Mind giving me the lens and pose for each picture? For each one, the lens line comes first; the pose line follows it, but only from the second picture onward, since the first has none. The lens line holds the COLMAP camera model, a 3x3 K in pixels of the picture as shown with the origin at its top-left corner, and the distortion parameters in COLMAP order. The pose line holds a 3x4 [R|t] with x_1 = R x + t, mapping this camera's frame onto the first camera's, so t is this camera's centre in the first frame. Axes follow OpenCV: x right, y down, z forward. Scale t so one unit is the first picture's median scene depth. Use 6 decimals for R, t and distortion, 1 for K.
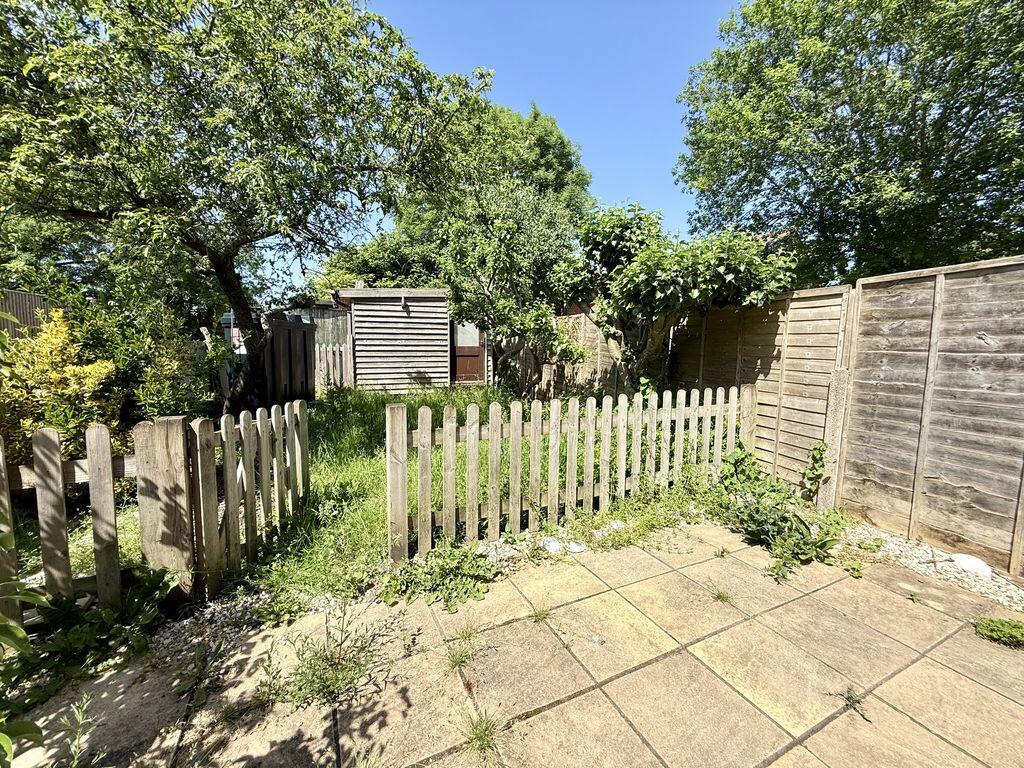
lens RADIAL K [[412.2, 0, 512.6], [0, 412.2, 383.4], [0, 0, 1]] dist [-0.002663, -0.000454]
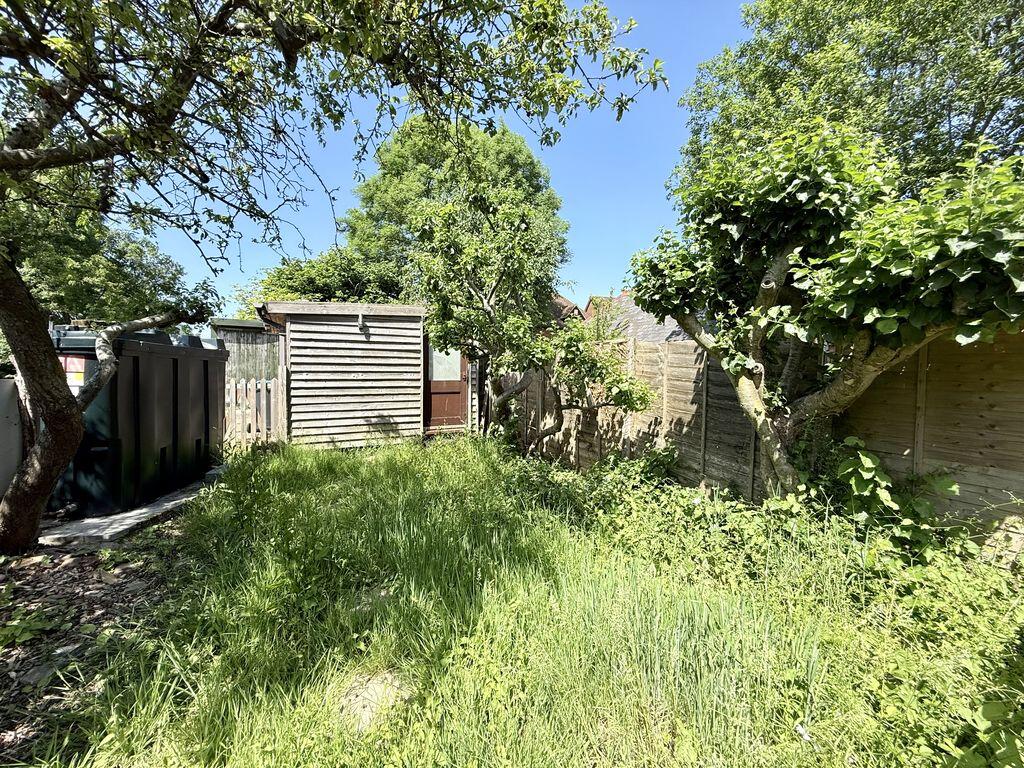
lens RADIAL K [[412.2, 0, 512.6], [0, 412.2, 383.4], [0, 0, 1]] dist [-0.002663, -0.000454]
pose [[0.993681, -0.004031, 0.112166, -0.078436], [0.011578, 0.997705, -0.066716, -0.034647], [-0.111639, 0.067593, 0.991447, 0.245448]]
